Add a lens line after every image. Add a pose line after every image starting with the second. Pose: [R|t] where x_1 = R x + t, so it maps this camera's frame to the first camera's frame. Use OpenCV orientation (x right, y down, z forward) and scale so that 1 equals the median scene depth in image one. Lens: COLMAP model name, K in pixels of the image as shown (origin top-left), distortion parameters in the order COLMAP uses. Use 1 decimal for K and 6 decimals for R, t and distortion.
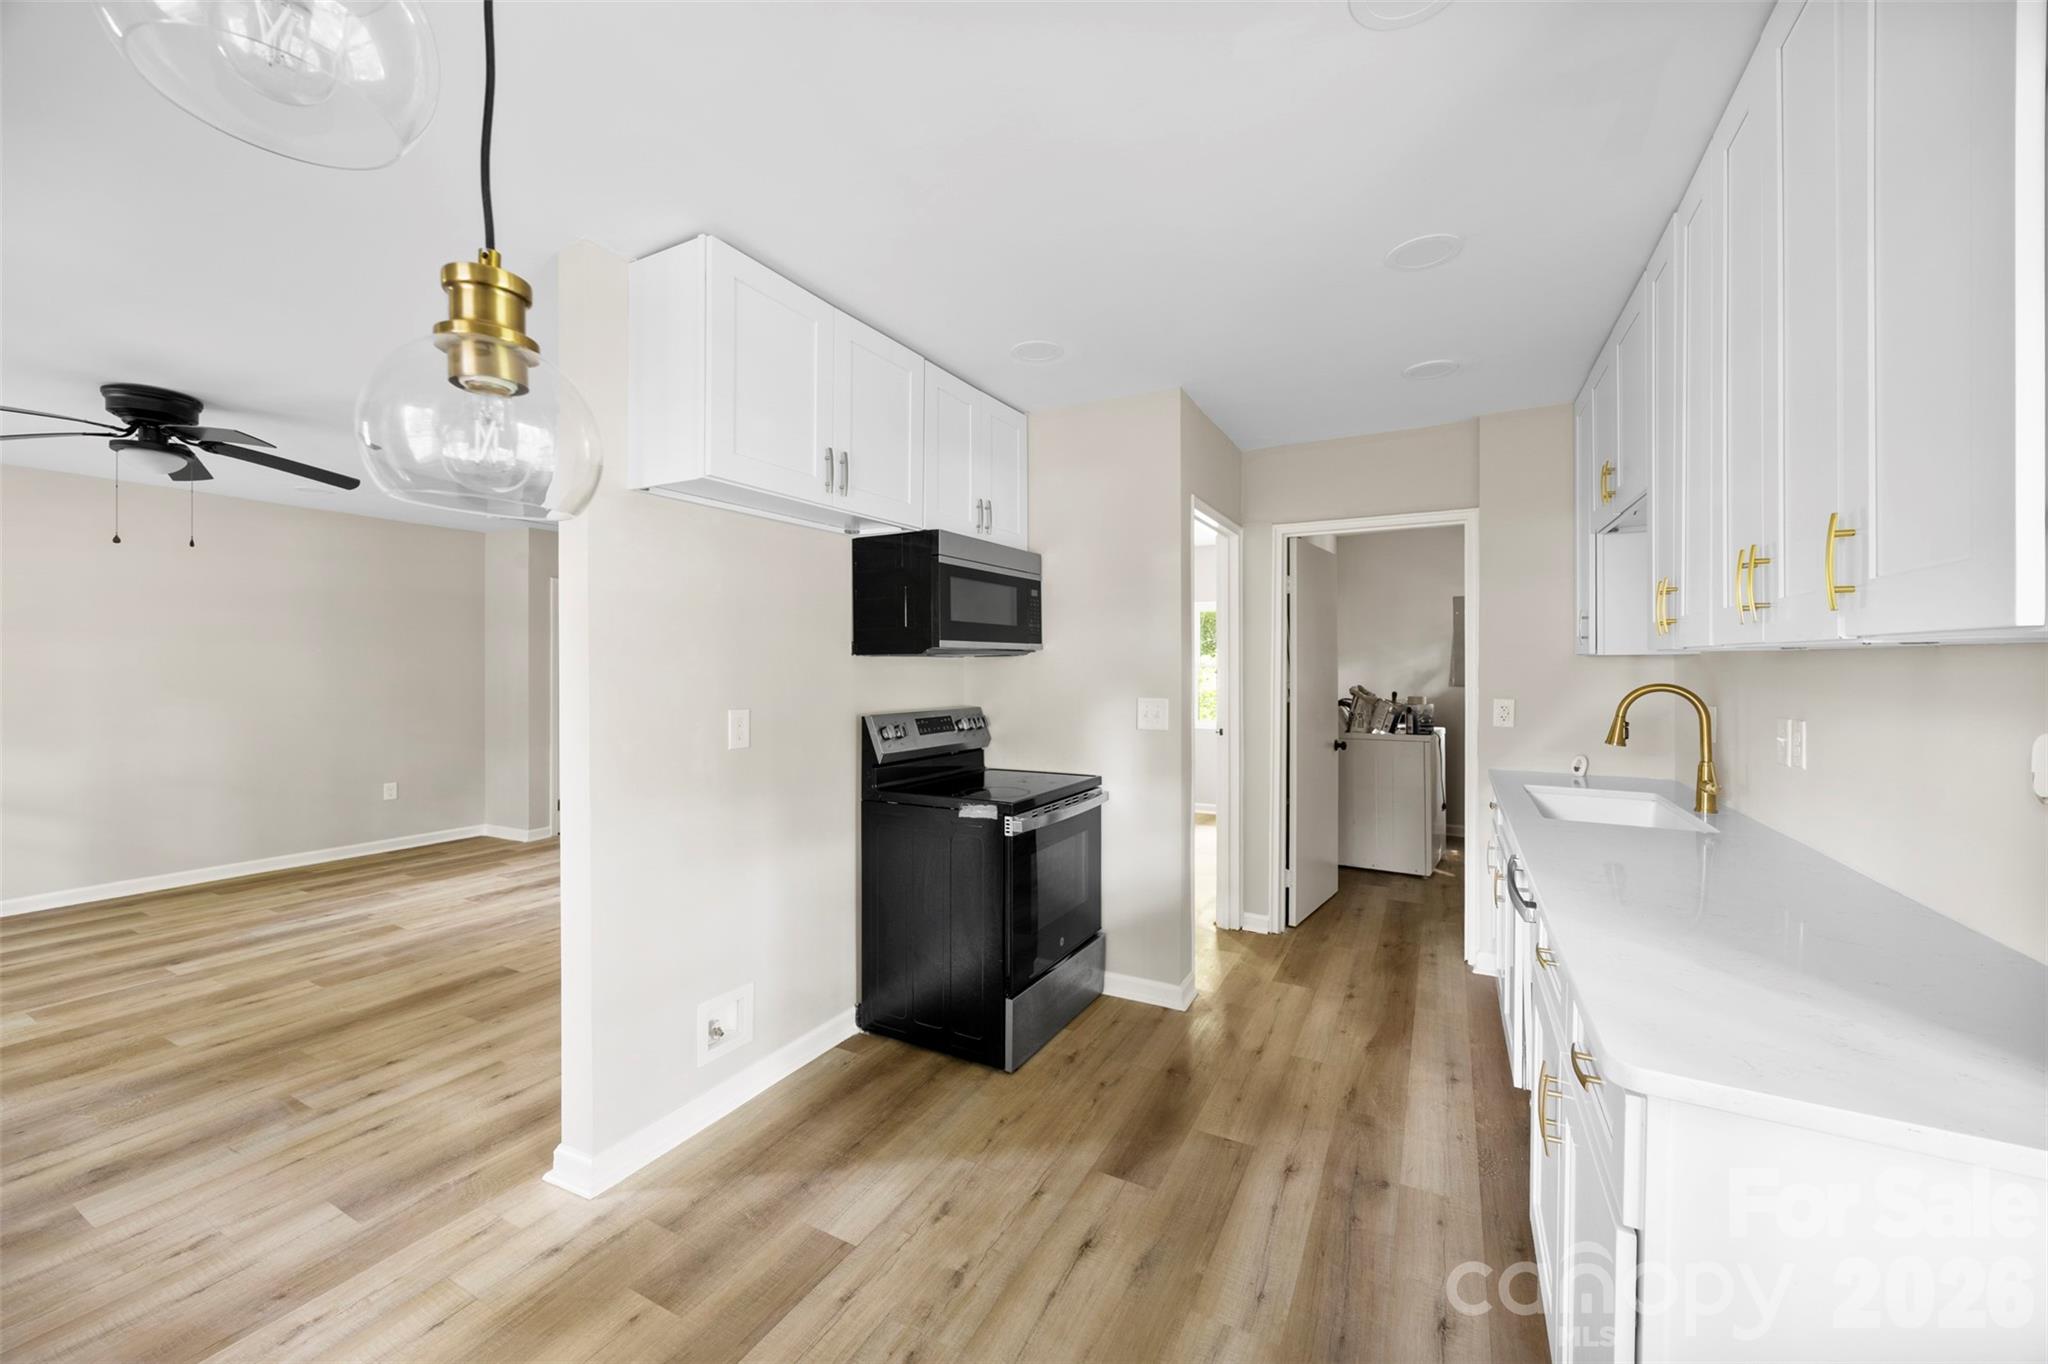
lens RADIAL K [[784.1, 0, 1021.9], [0, 784.1, 665.3], [0, 0, 1]] dist [-0.001183, -0.000875]
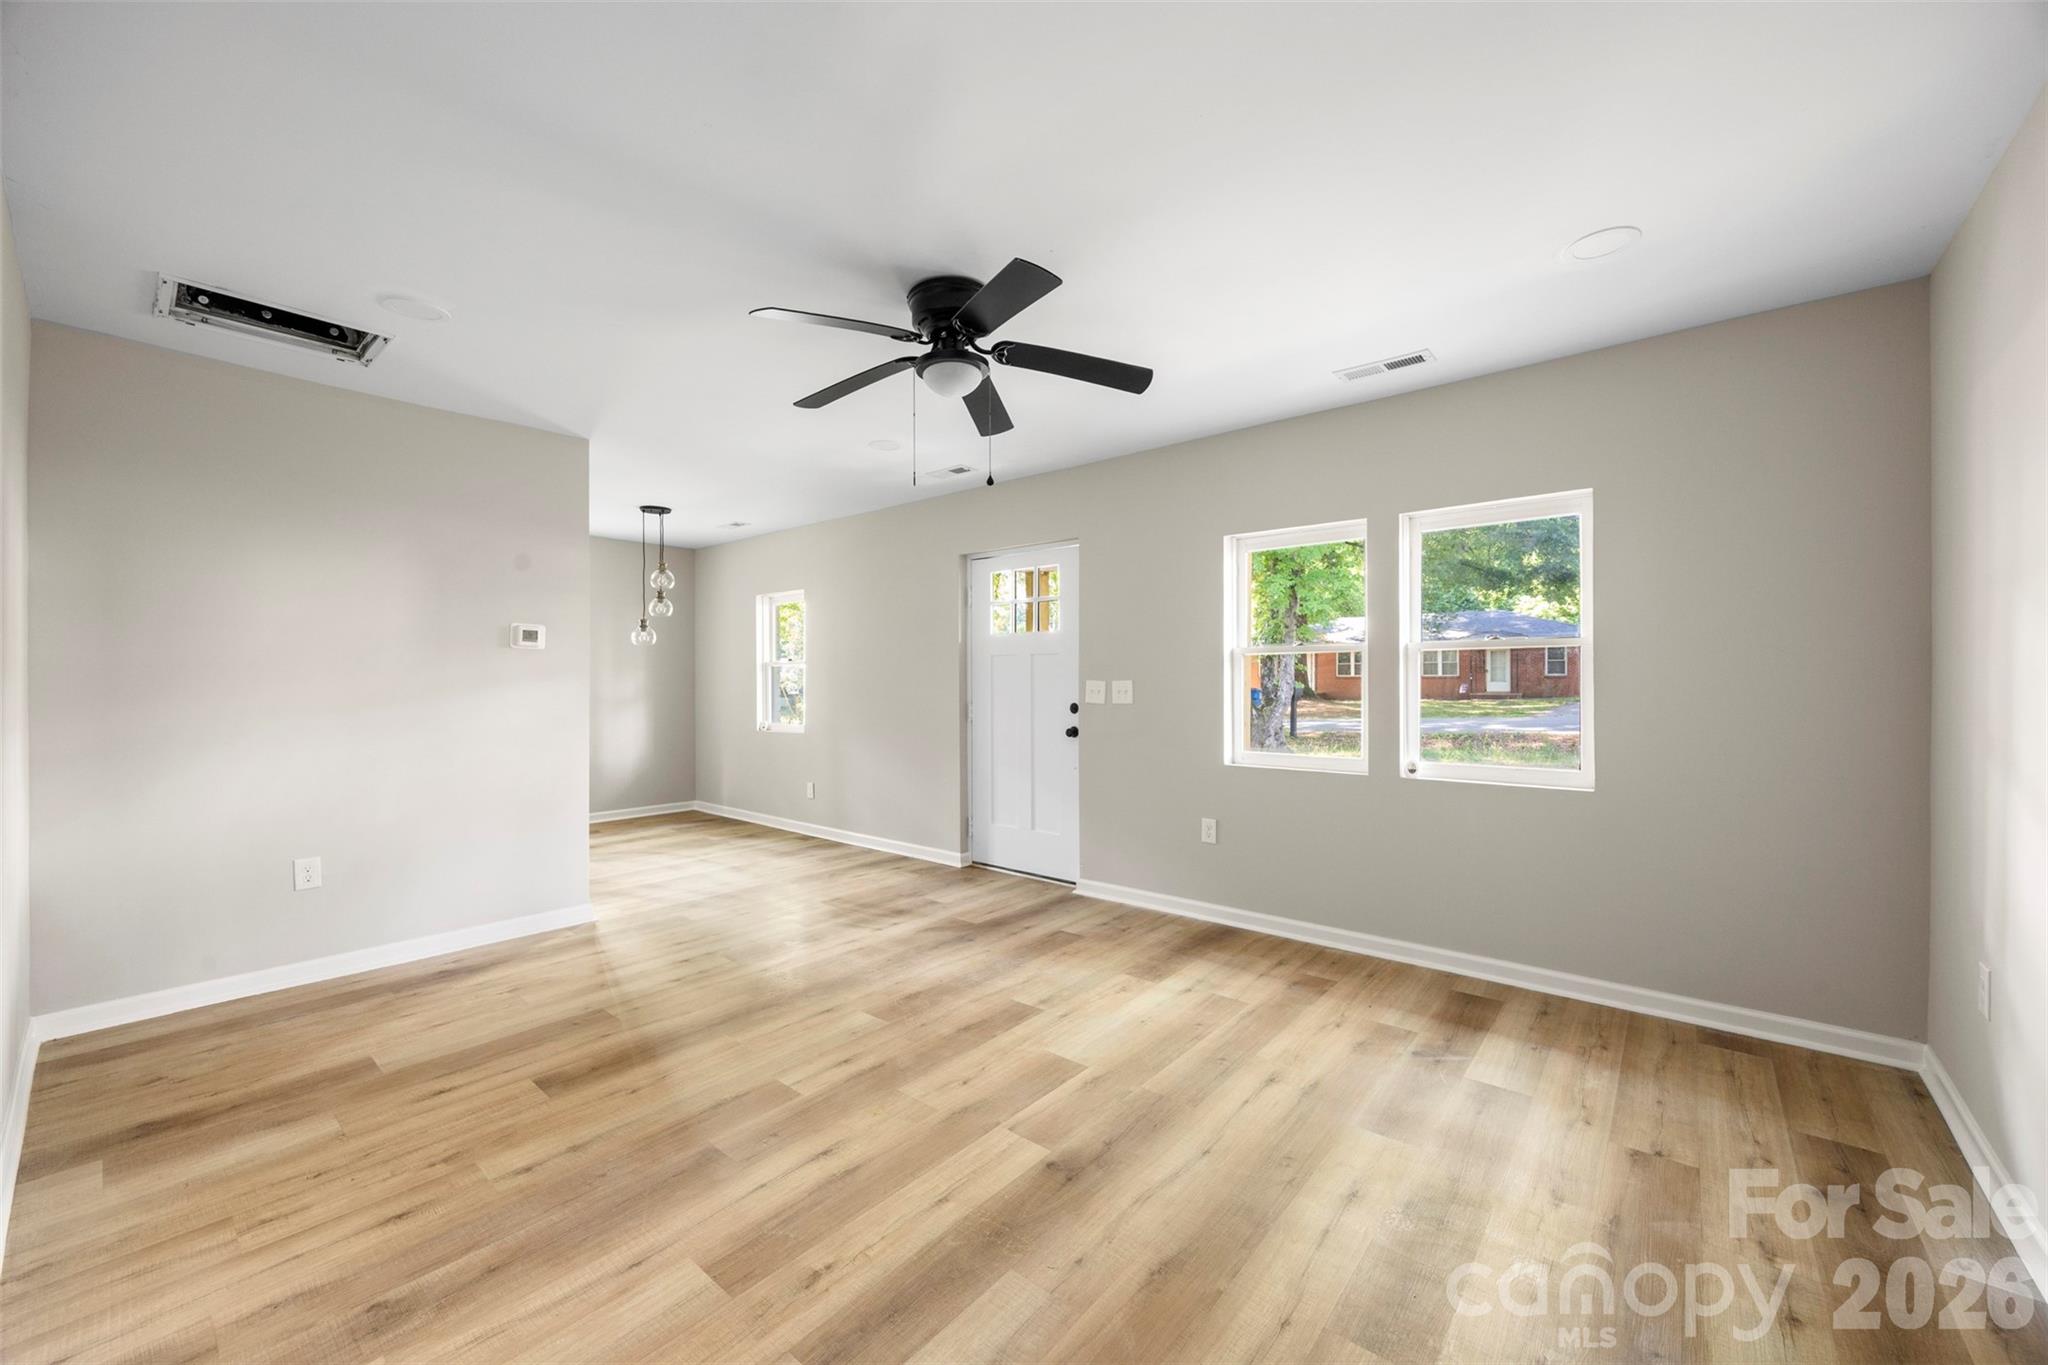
lens RADIAL K [[784.1, 0, 1033.2], [0, 784.1, 680.2], [0, 0, 1]] dist [-0.001183, -0.000875]
pose [[-0.980940, -0.000813, 0.194308, -1.590264], [-0.001568, 0.999992, -0.003732, 0.052560], [-0.194303, -0.003965, -0.980933, 2.094865]]
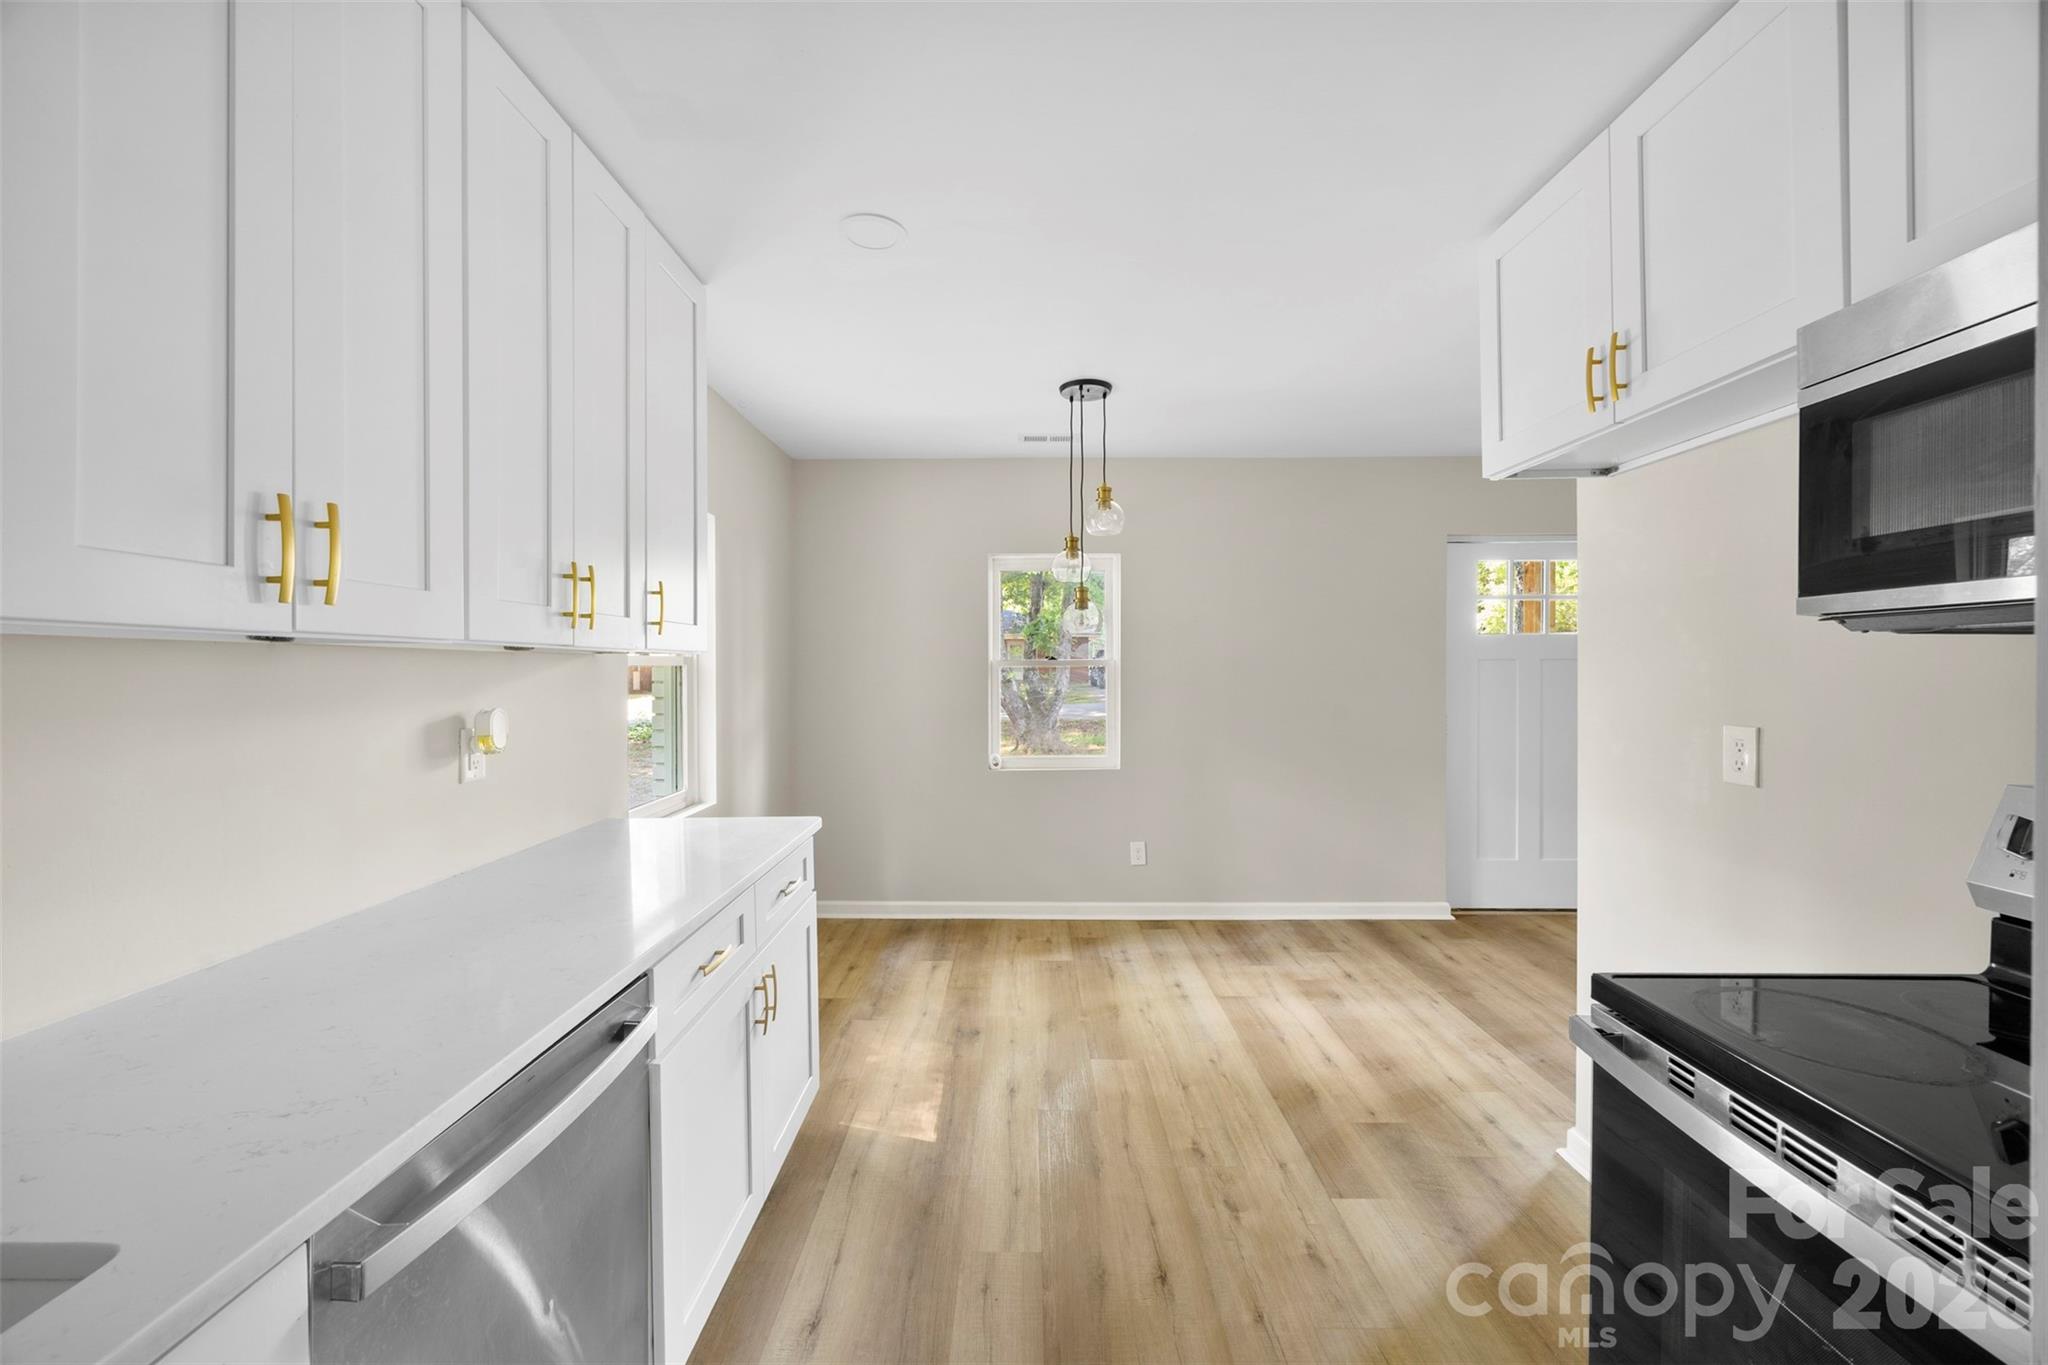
lens RADIAL K [[784.1, 0, 1029.2], [0, 784.1, 665.5], [0, 0, 1]] dist [-0.001183, -0.000875]
pose [[-0.880719, -0.001551, -0.473637, 0.462969], [0.001751, 0.999977, -0.006531, 0.005073], [0.473636, -0.006581, -0.880696, 1.211383]]
